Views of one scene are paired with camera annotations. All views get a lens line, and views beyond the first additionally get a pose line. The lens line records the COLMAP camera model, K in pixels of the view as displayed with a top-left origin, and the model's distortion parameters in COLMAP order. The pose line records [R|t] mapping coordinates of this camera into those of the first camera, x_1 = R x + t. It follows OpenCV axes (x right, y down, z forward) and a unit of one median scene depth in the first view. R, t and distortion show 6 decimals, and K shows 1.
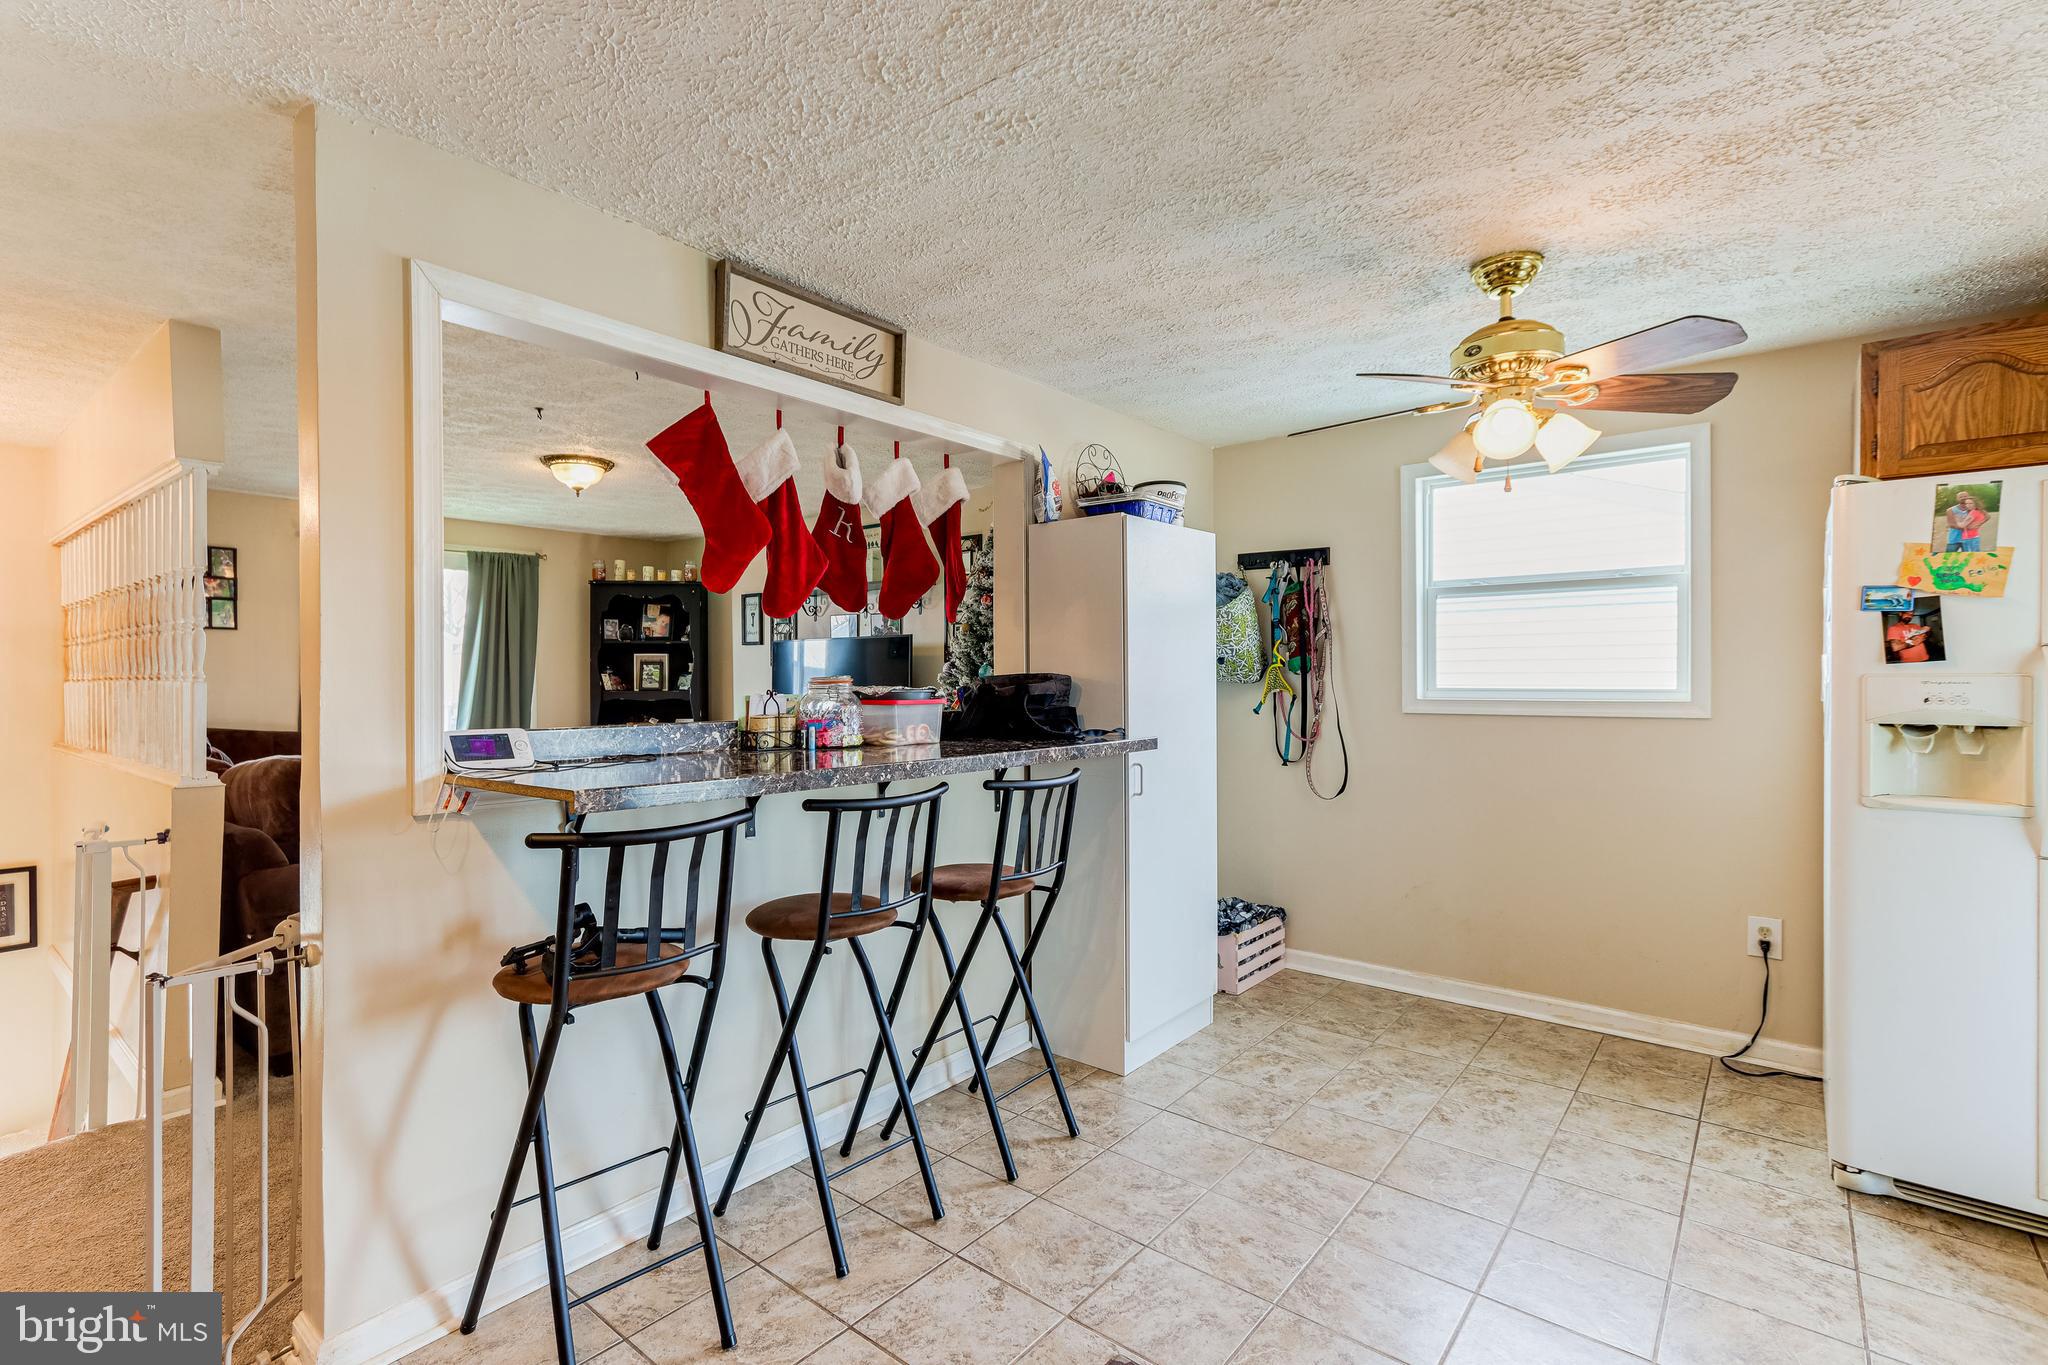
lens RADIAL K [[938.9, 0, 968.4], [0, 938.9, 681.7], [0, 0, 1]] dist [0.002495, 0.000918]
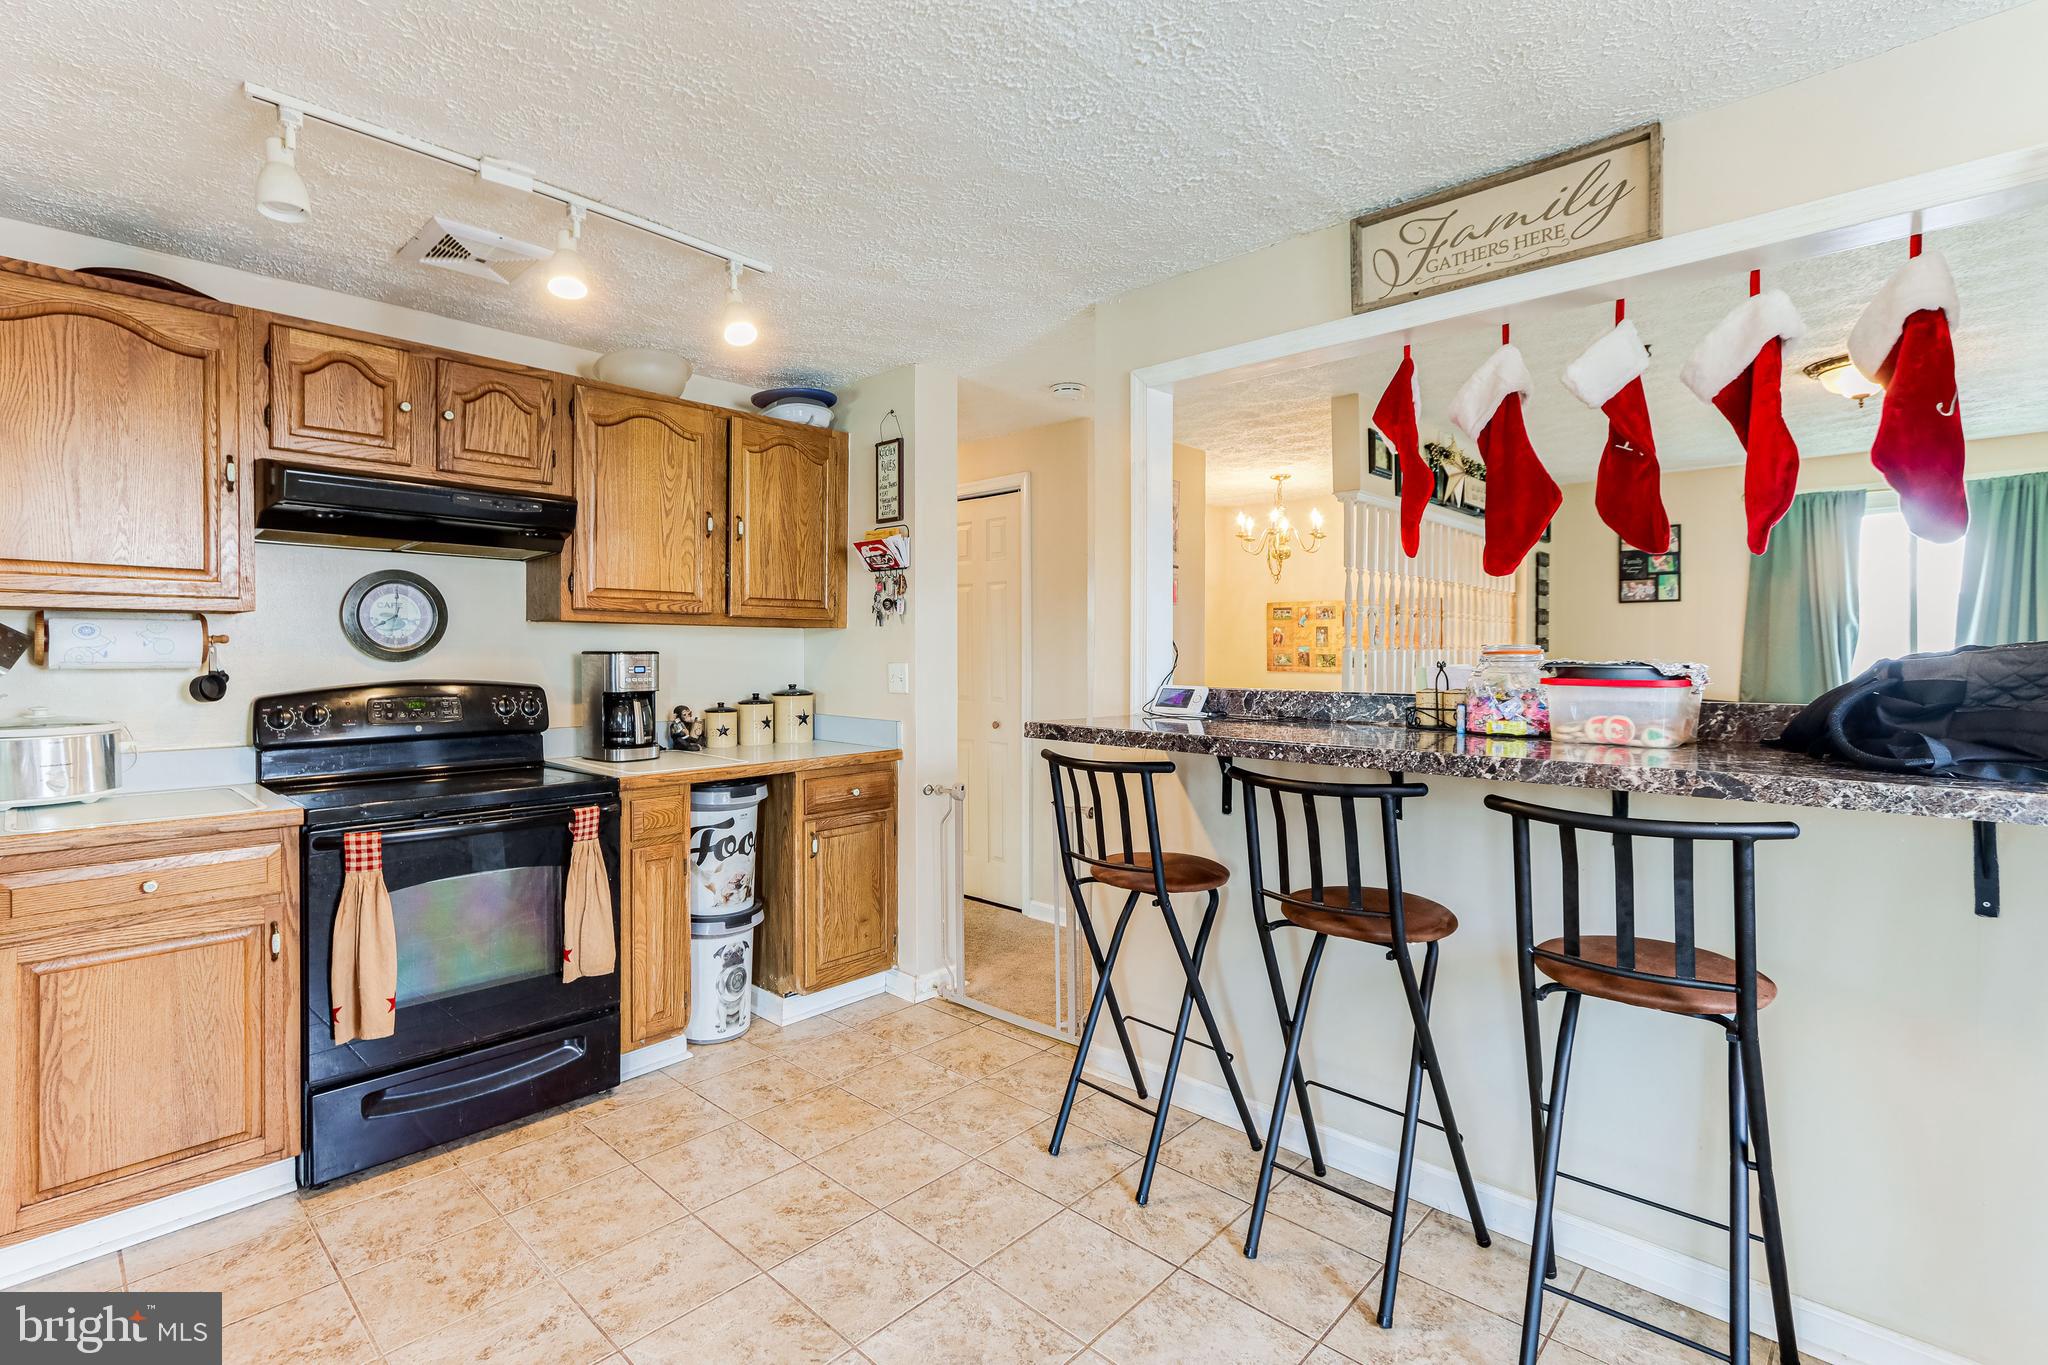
lens RADIAL K [[950.3, 0, 1020.6], [0, 950.3, 658.3], [0, 0, 1]] dist [0.000880, 0.000238]
pose [[-0.030199, 0.010725, -0.999486, 0.665570], [-0.001245, 0.999941, 0.010767, -0.002796], [0.999543, 0.001570, -0.030184, 0.610061]]
